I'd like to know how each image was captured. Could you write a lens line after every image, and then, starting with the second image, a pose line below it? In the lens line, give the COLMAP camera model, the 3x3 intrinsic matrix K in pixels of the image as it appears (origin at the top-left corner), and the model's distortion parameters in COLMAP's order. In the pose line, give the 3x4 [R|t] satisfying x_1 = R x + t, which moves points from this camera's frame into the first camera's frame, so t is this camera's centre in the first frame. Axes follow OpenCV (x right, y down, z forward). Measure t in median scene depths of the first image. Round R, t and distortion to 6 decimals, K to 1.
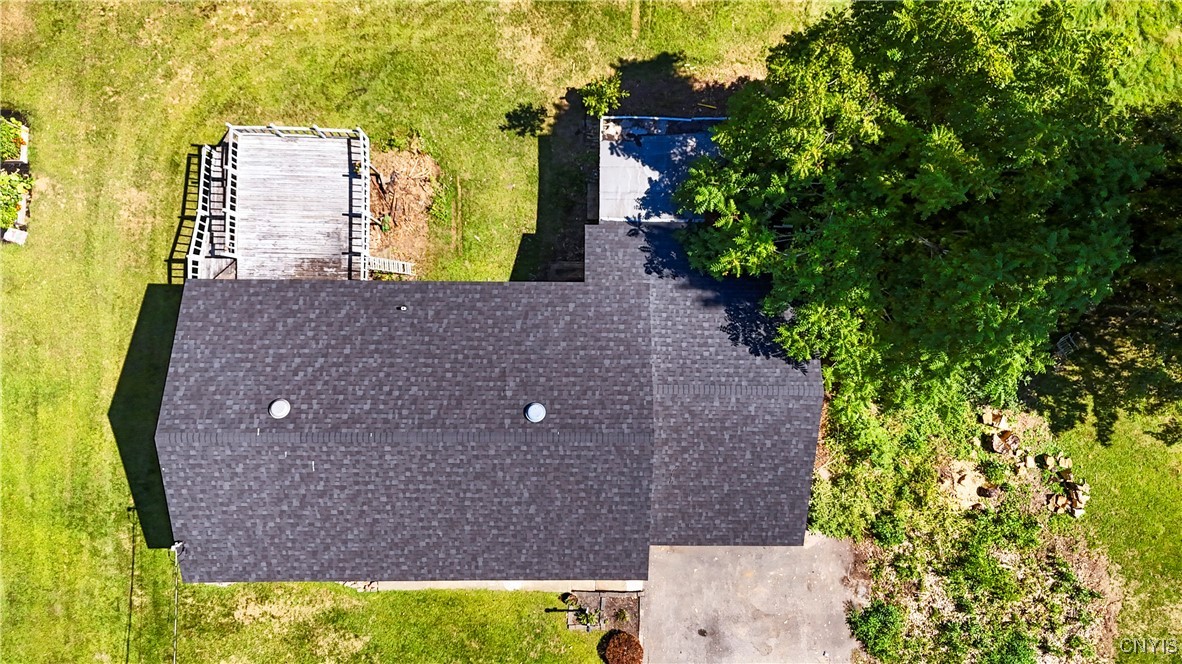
lens RADIAL K [[864.1, 0, 591.0], [0, 864.1, 332.0], [0, 0, 1]] dist [0.043233, -0.005171]
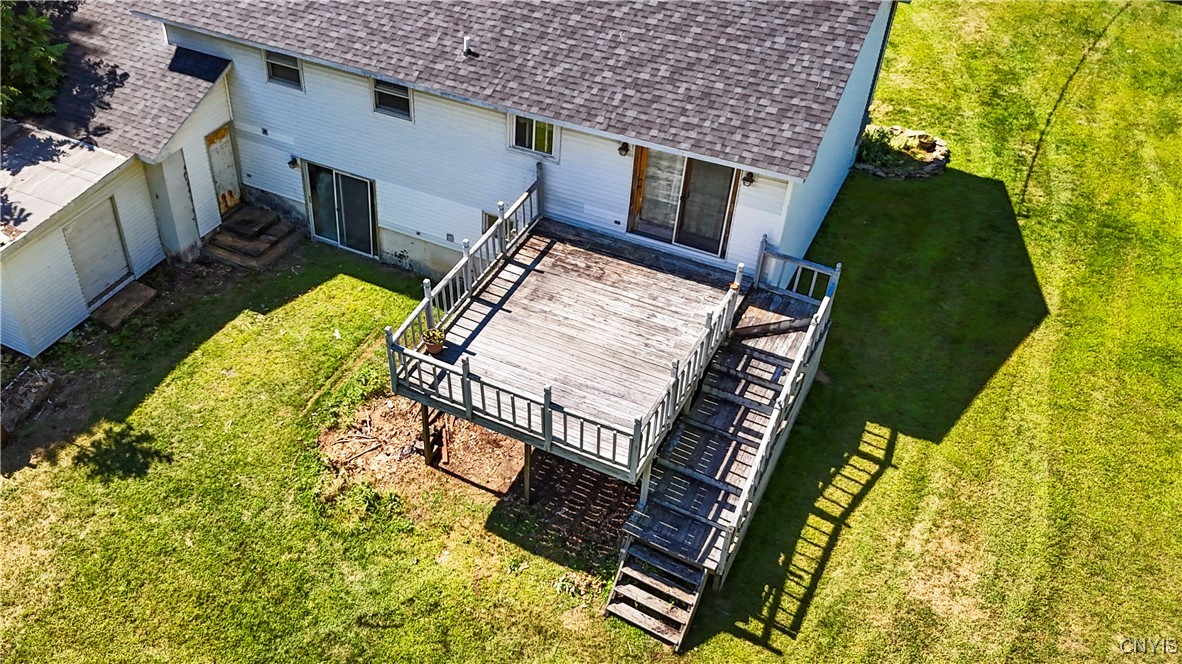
lens RADIAL K [[1056.6, 0, 493.6], [0, 1056.6, 331.6], [0, 0, 1]] dist [0.033067, -0.009477]
pose [[-0.887173, -0.315964, 0.336289, -0.467231], [0.460397, -0.557229, 0.691035, -0.550772], [-0.030952, 0.767895, 0.639828, 0.577596]]
